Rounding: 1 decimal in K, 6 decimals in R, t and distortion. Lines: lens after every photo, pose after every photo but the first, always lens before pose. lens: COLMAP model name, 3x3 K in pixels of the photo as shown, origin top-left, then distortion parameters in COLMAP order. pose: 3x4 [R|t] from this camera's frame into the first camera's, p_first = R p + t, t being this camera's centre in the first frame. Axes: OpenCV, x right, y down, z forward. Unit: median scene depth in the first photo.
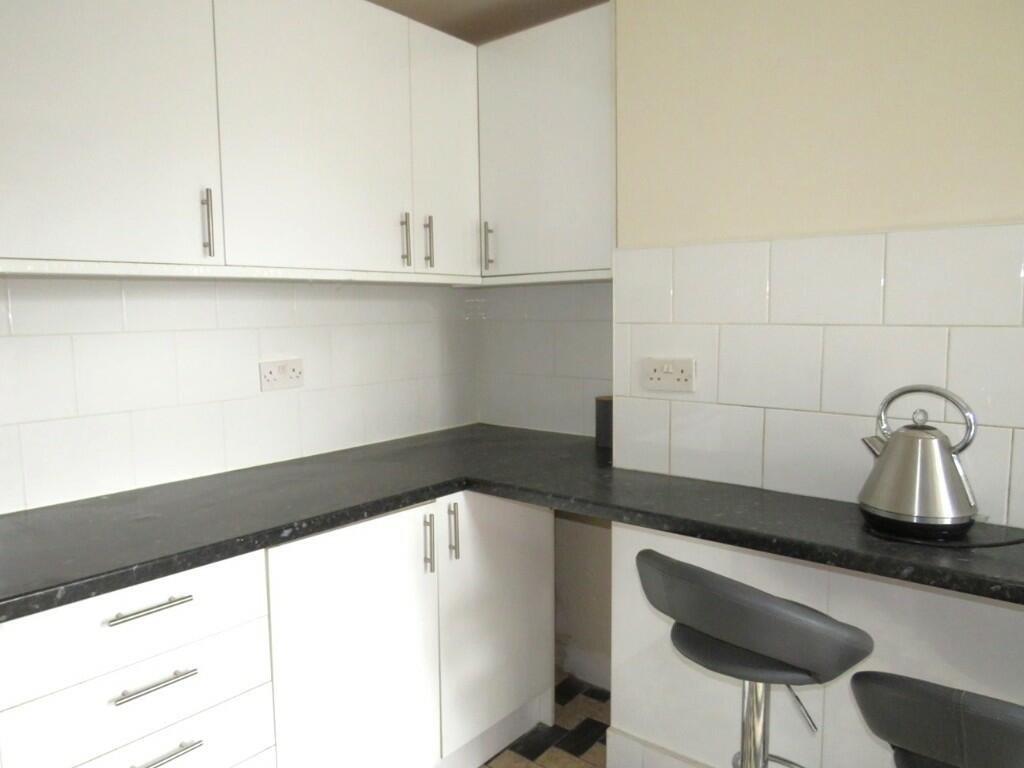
lens RADIAL K [[735.4, 0, 533.0], [0, 735.4, 384.9], [0, 0, 1]] dist [-0.006808, -0.002292]
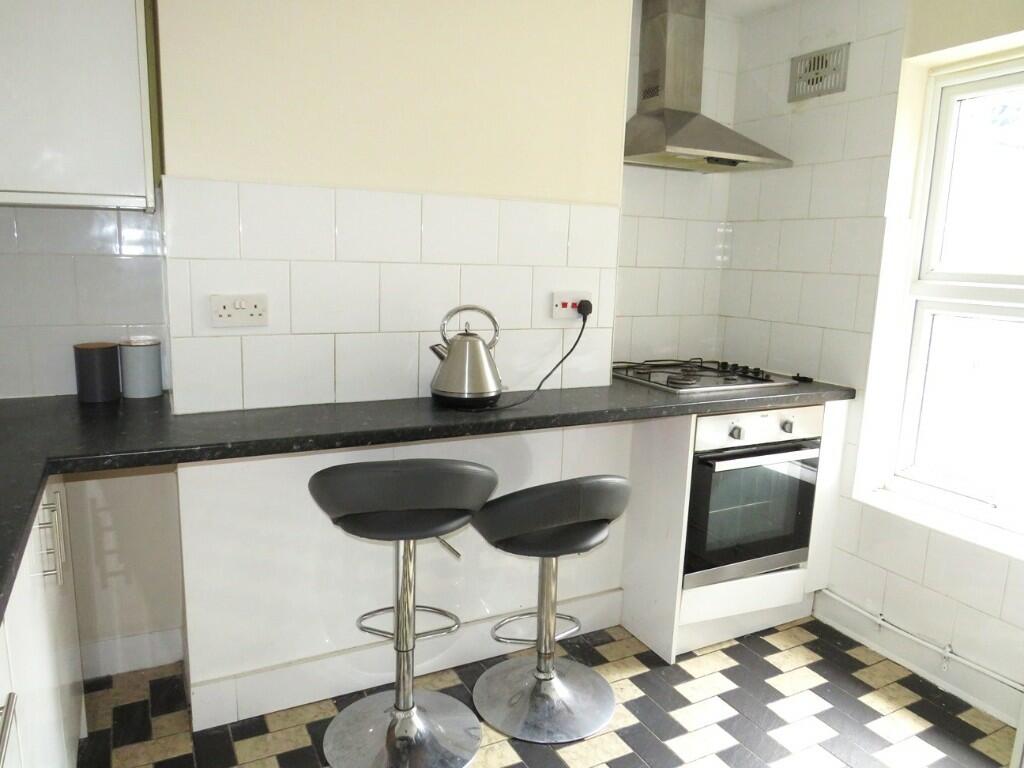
lens RADIAL K [[735.4, 0, 533.0], [0, 735.4, 384.9], [0, 0, 1]] dist [-0.006808, -0.002292]
pose [[0.388746, -0.147172, 0.909514, -0.652515], [0.060048, 0.989108, 0.134386, -0.026897], [-0.919386, 0.002372, 0.393350, 0.259572]]
